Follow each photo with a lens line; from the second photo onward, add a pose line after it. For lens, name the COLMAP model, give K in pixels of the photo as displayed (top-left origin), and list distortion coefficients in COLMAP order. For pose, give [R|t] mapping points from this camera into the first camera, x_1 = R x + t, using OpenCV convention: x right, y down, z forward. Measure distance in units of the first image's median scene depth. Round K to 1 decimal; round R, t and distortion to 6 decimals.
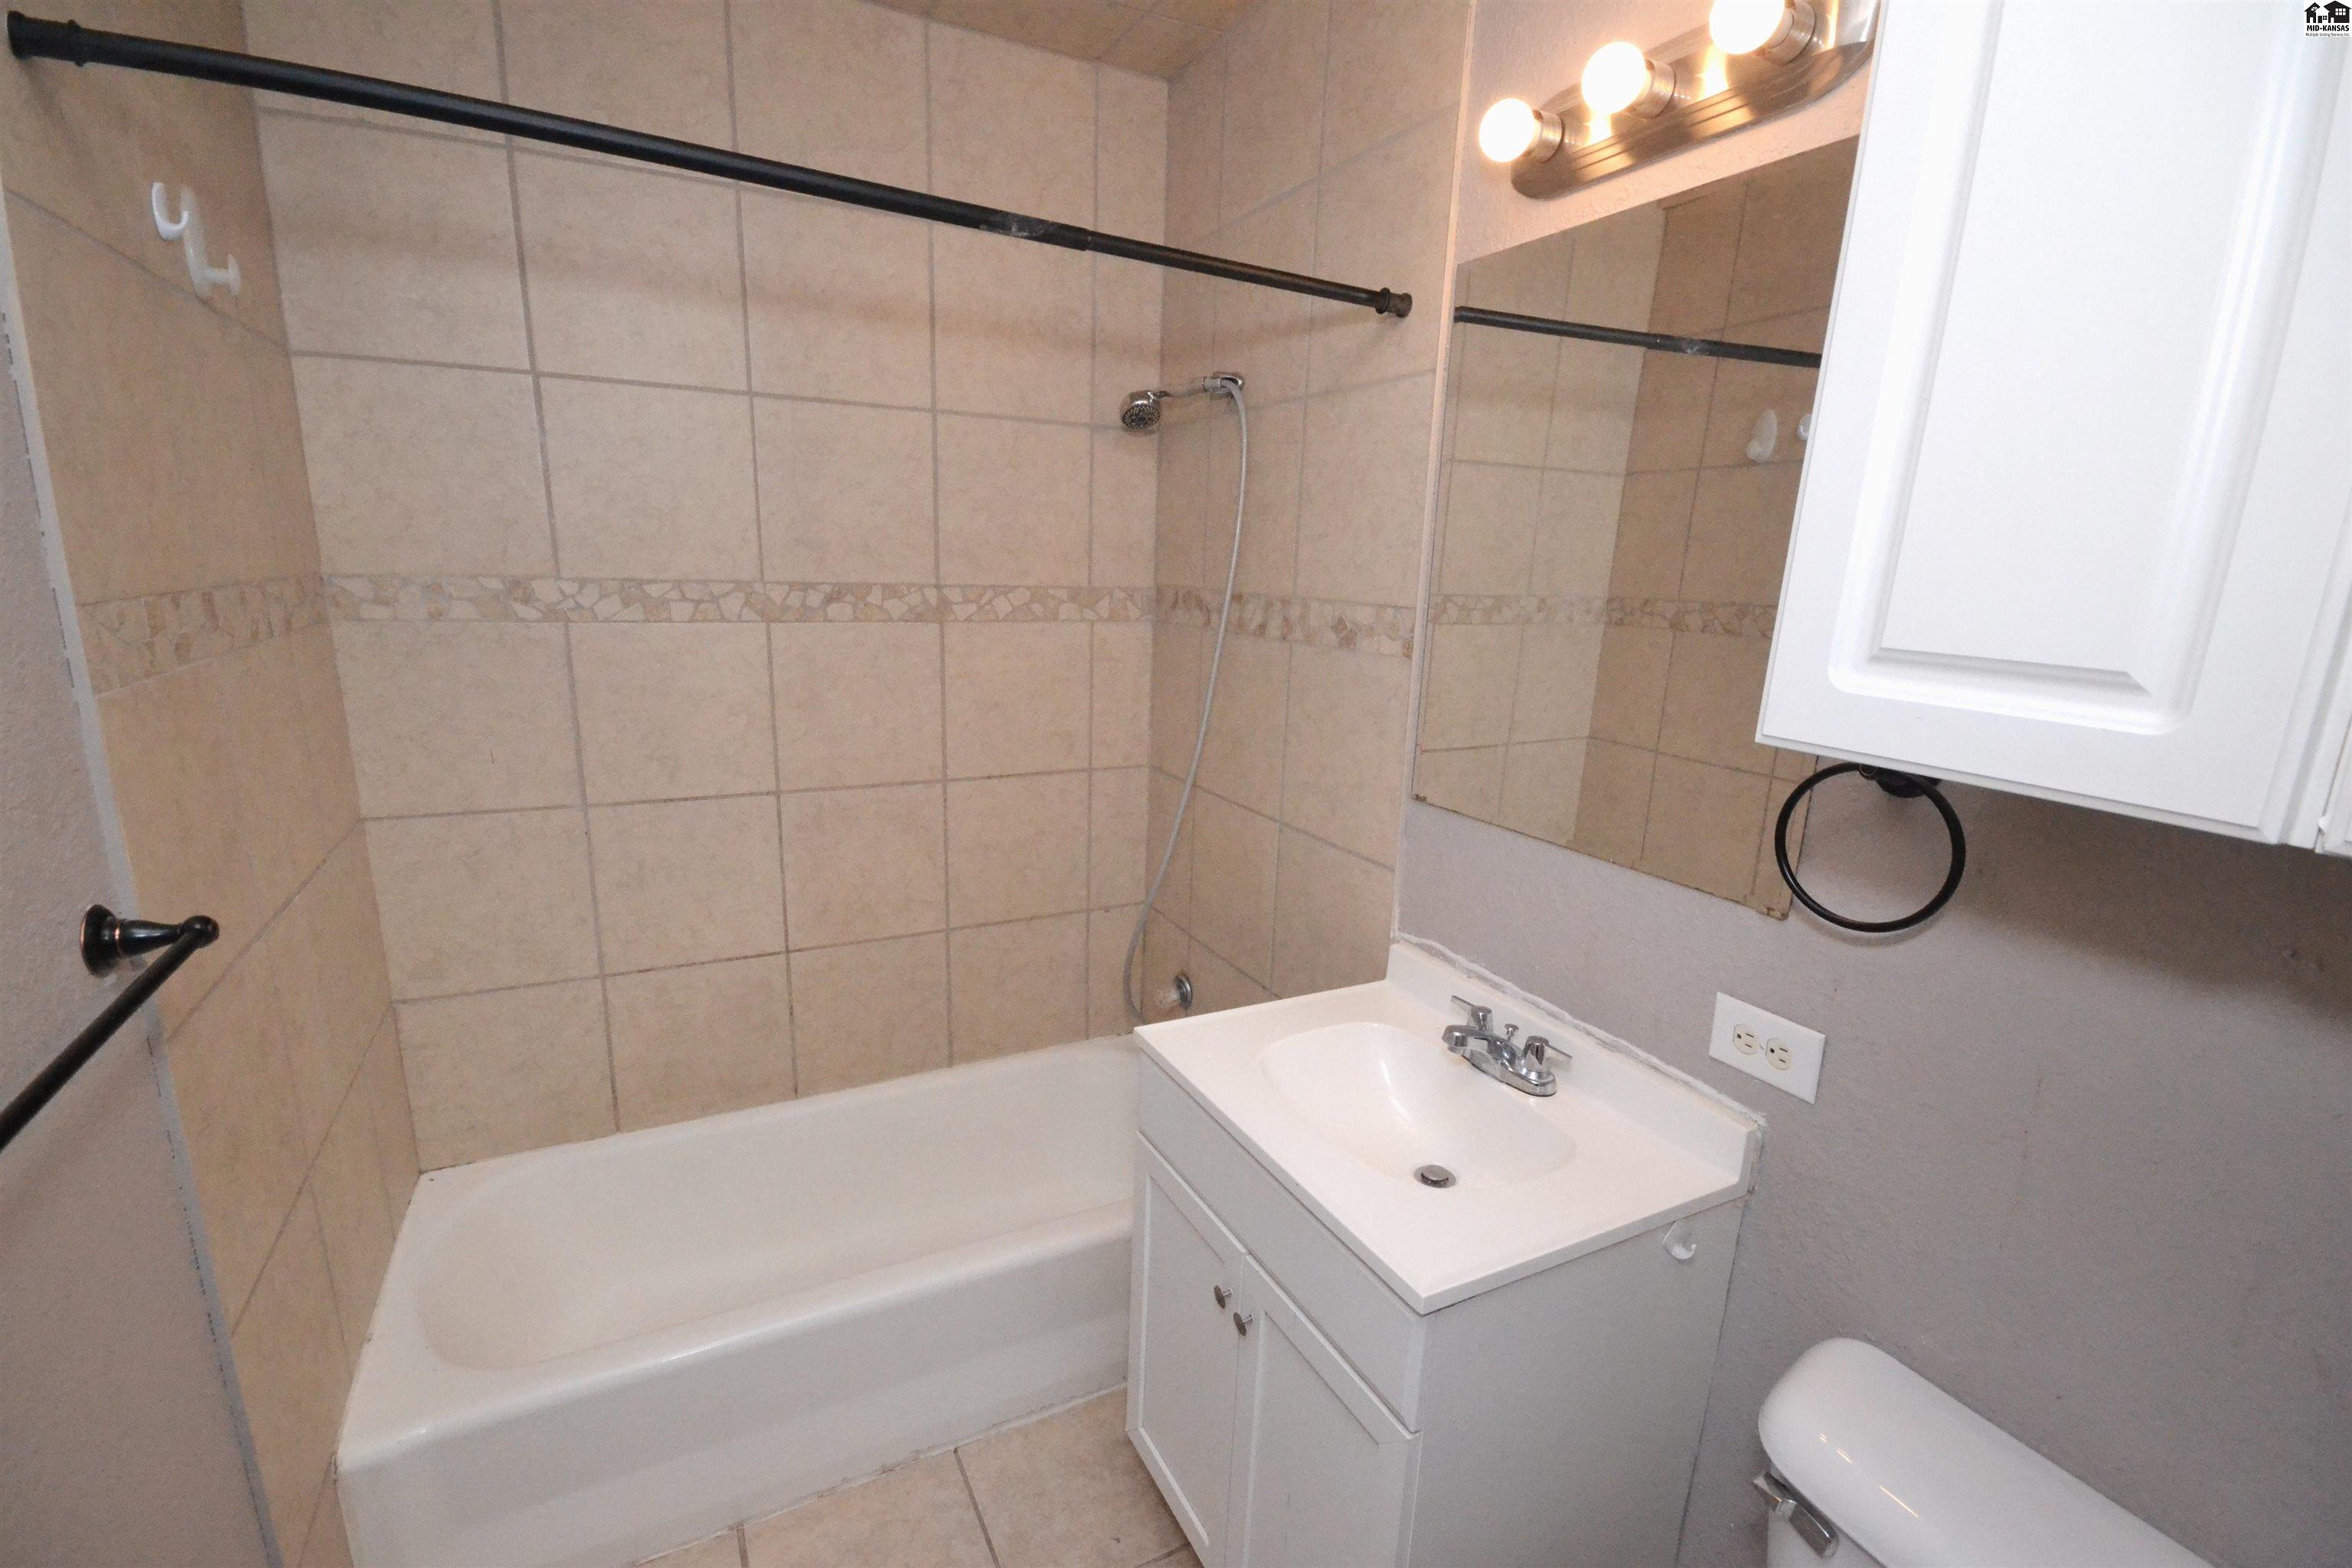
lens RADIAL K [[1165.0, 0, 1179.0], [0, 1165.0, 806.4], [0, 0, 1]] dist [0.000351, 0.000069]
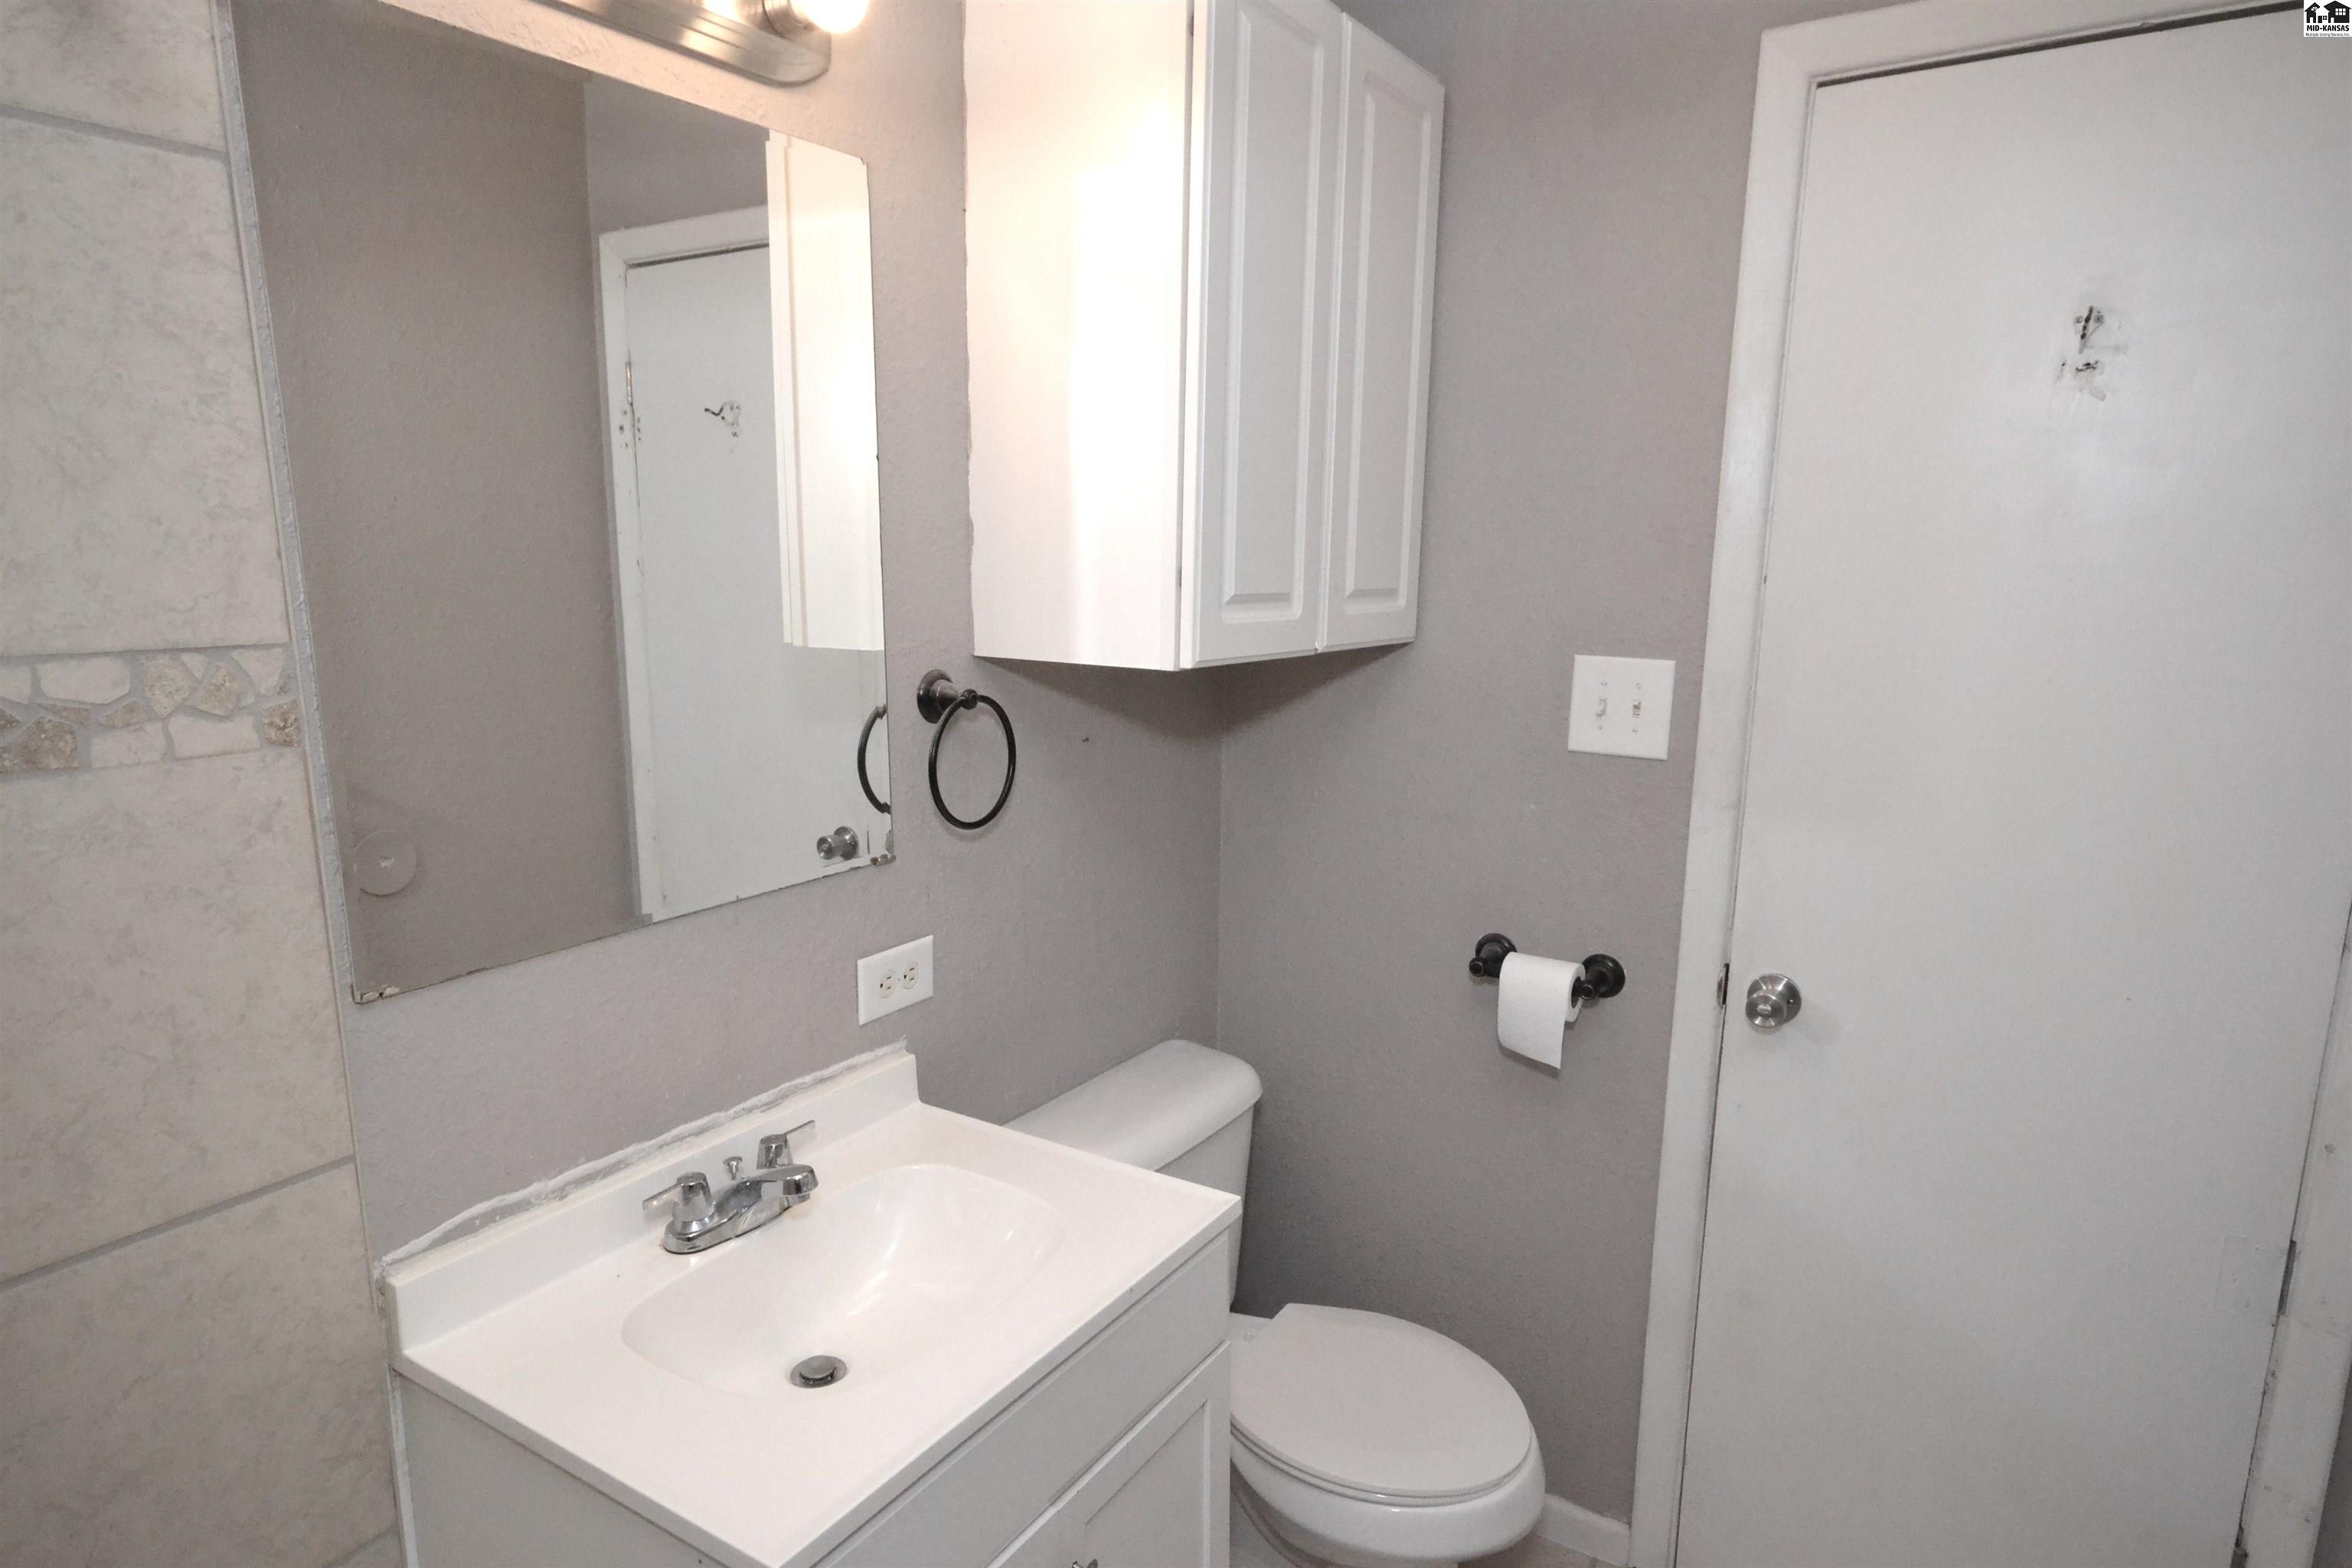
lens RADIAL K [[1355.0, 0, 1179.4], [0, 1355.0, 807.6], [0, 0, 1]] dist [-0.002299, 0.021402]
pose [[-0.525147, -0.186705, 0.830278, -0.545508], [0.171417, 0.932432, 0.318097, -0.249503], [-0.833569, 0.309372, -0.457659, 1.078654]]
